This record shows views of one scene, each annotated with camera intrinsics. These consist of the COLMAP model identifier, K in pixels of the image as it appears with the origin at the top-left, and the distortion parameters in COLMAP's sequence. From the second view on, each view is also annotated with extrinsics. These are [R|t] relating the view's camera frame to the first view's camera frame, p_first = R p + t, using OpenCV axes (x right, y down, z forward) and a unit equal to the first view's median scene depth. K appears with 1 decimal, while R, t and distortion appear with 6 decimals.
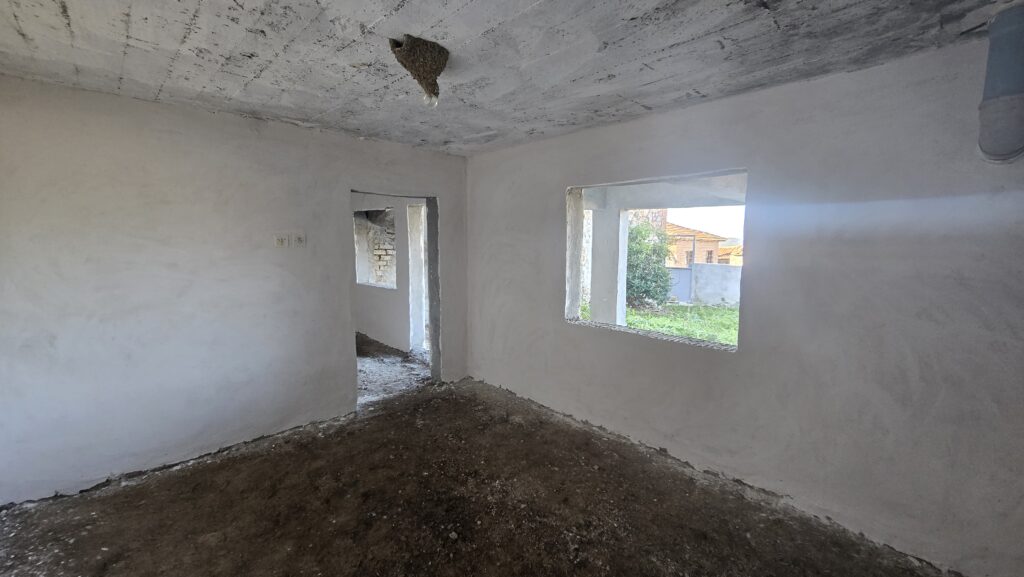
lens RADIAL K [[414.5, 0, 507.4], [0, 414.5, 280.0], [0, 0, 1]] dist [-0.001272, 0.000604]
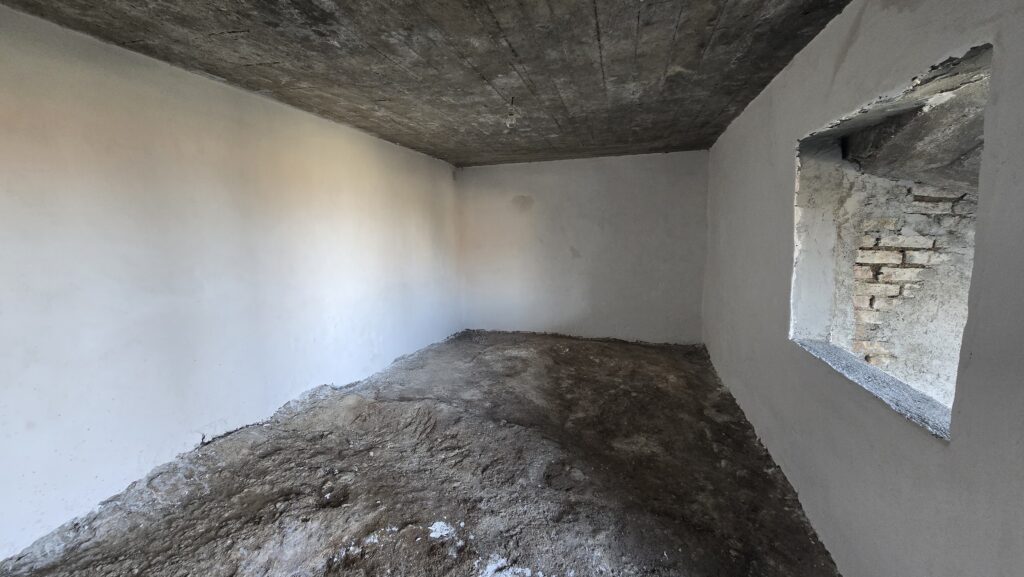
lens RADIAL K [[414.5, 0, 511.6], [0, 414.5, 281.2], [0, 0, 1]] dist [-0.001272, 0.000604]
pose [[0.517908, 0.099457, -0.849635, -0.173320], [-0.064965, 0.994923, 0.076863, -0.053709], [0.852966, 0.015389, 0.521740, 0.567730]]
